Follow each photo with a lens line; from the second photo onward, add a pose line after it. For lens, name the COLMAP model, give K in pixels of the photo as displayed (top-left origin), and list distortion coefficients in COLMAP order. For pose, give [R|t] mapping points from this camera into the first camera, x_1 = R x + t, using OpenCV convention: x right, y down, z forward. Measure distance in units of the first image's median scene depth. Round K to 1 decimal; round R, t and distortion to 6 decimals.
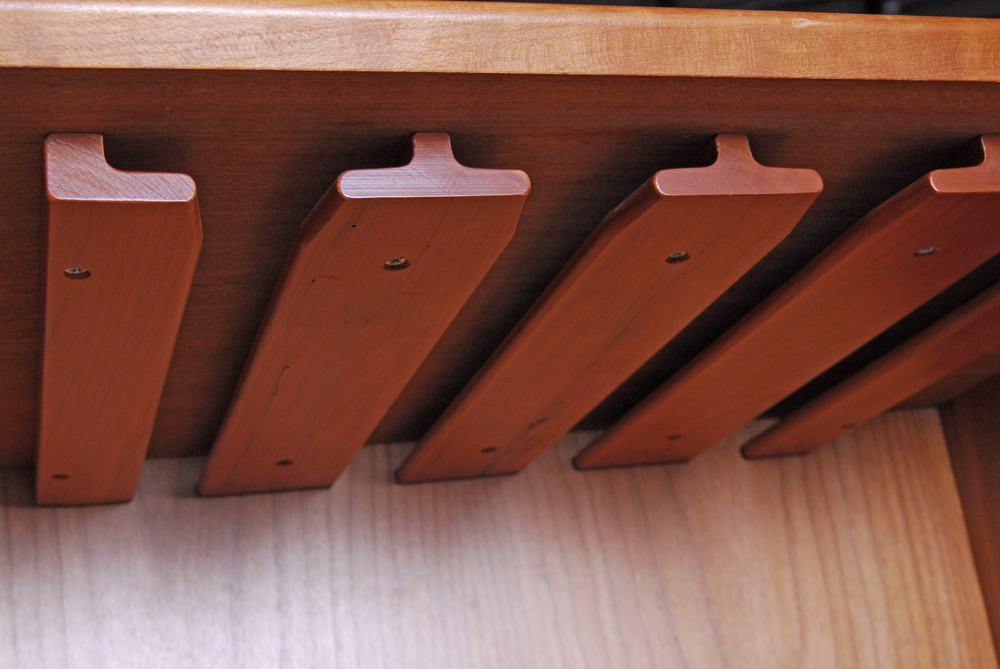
lens RADIAL K [[1612.8, 0, 500.0], [0, 1612.8, 334.5], [0, 0, 1]] dist [-0.020630, -0.048374]
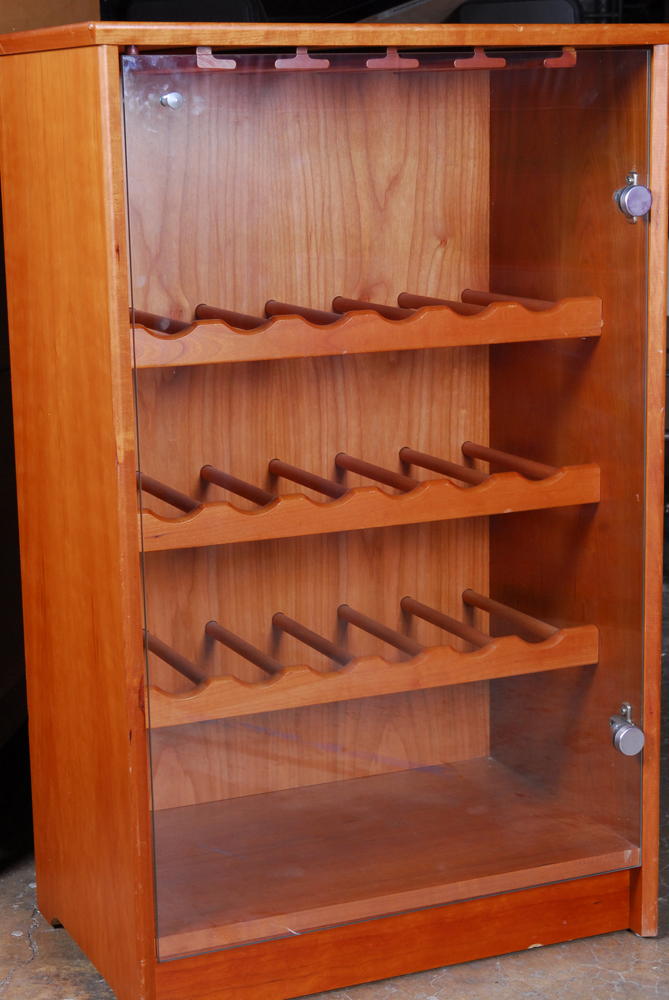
lens RADIAL K [[1893.8, 0, 334.5], [0, 1893.8, 500.0], [0, 0, 1]] dist [0.044077, 0.118732]
pose [[0.985460, 0.103212, 0.134969, -0.215526], [-0.155131, 0.870580, 0.466931, -0.608698], [-0.069309, -0.481080, 0.873933, -1.521353]]
